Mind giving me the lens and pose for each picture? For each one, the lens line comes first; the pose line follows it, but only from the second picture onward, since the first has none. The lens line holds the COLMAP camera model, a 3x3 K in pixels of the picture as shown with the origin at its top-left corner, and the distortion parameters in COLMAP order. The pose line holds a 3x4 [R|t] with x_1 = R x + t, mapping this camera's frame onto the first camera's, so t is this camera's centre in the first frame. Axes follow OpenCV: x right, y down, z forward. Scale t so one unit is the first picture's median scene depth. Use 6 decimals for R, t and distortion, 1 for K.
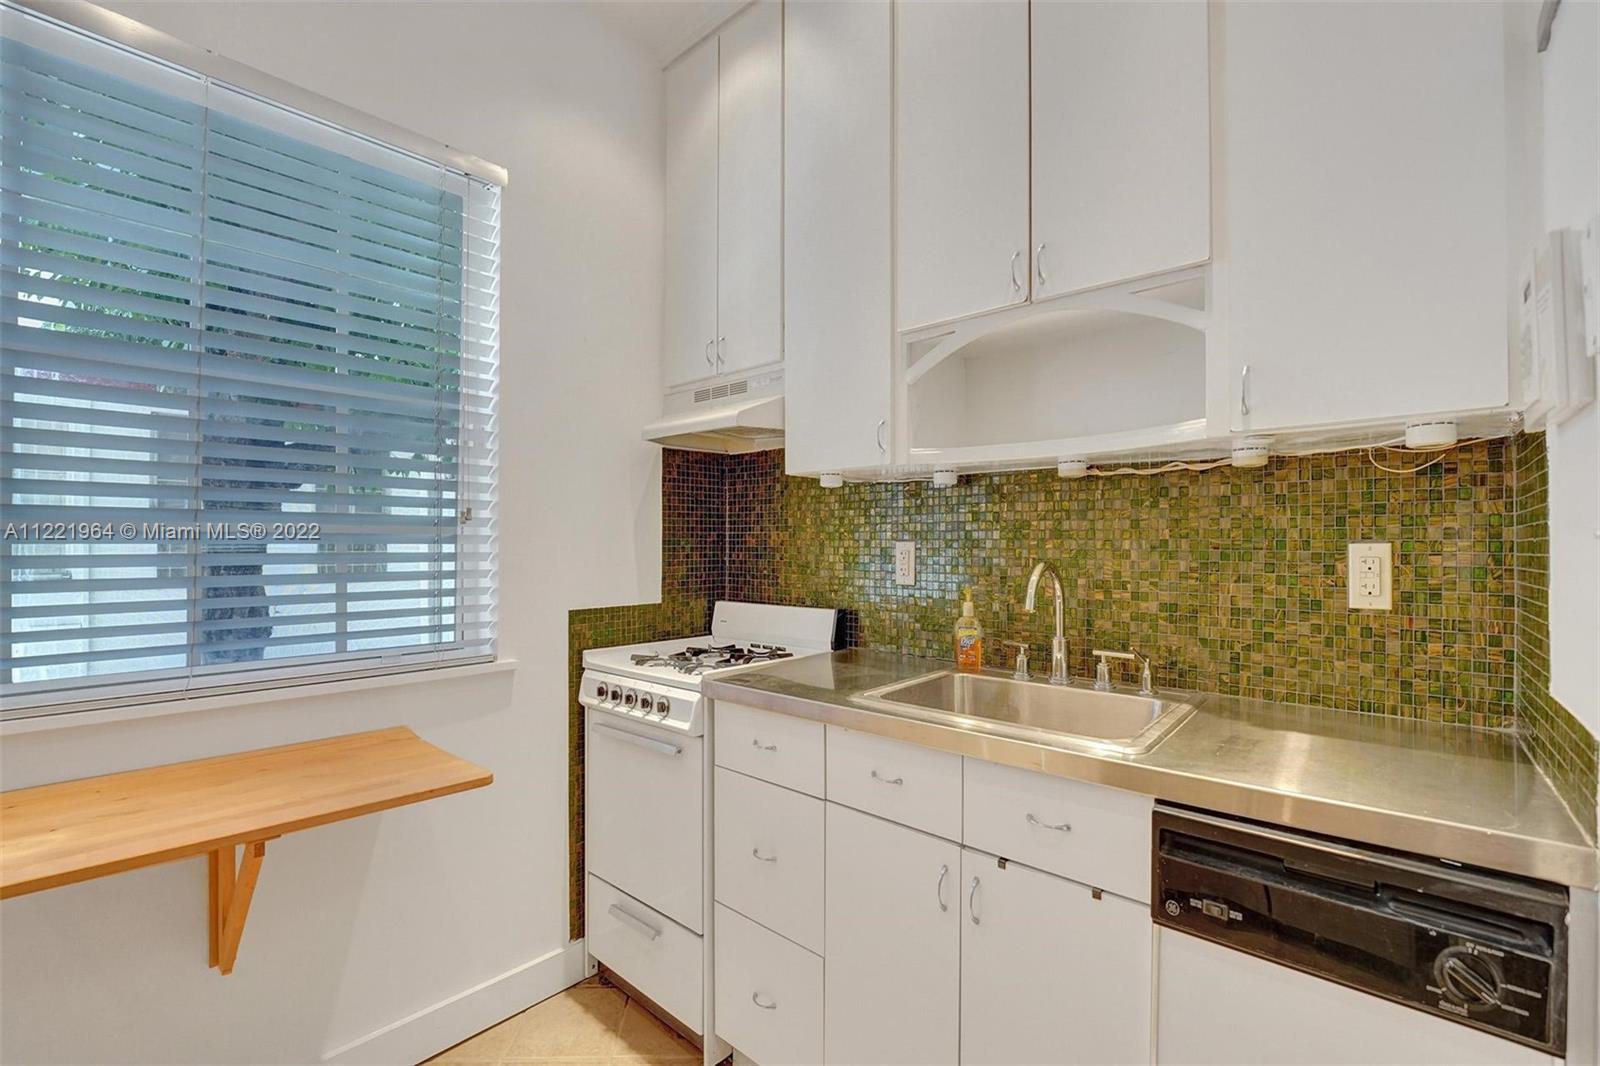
lens RADIAL K [[670.4, 0, 809.1], [0, 670.4, 549.2], [0, 0, 1]] dist [-0.021781, 0.002074]
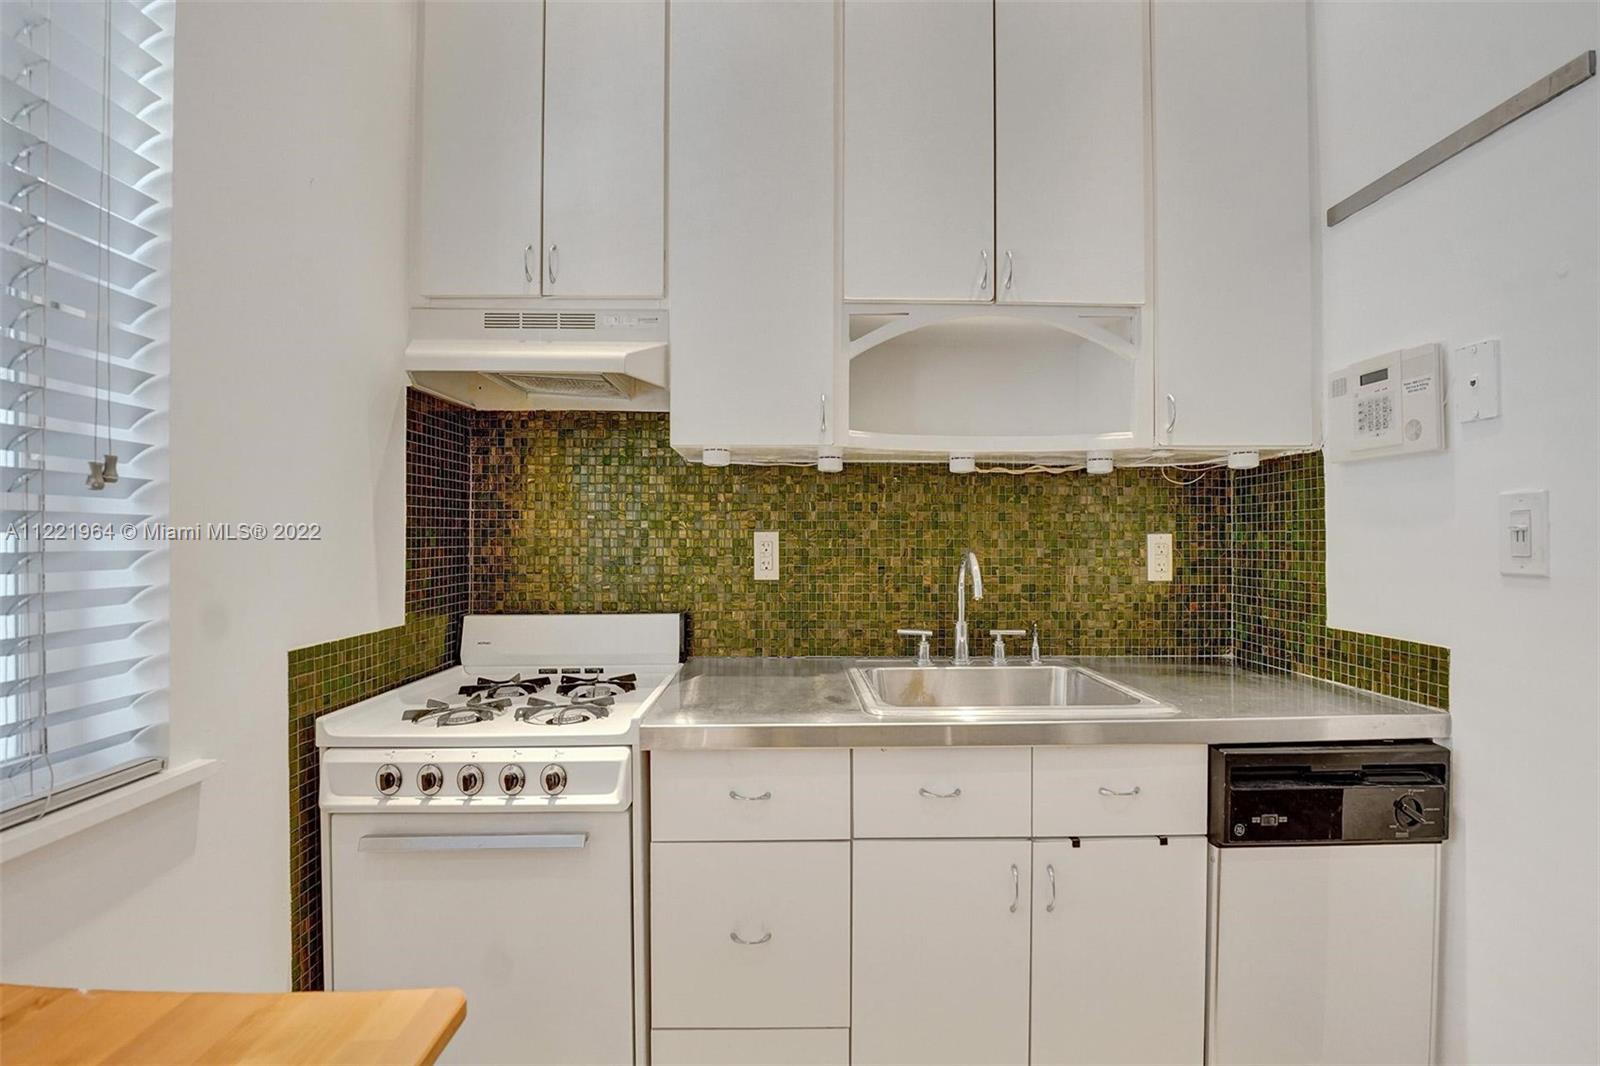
lens RADIAL K [[670.4, 0, 787.1], [0, 670.4, 537.5], [0, 0, 1]] dist [-0.021781, 0.002074]
pose [[0.742606, -0.001987, 0.669726, -0.461579], [0.005311, 0.999982, -0.002923, -0.000956], [-0.669708, 0.005728, 0.742602, 0.333211]]
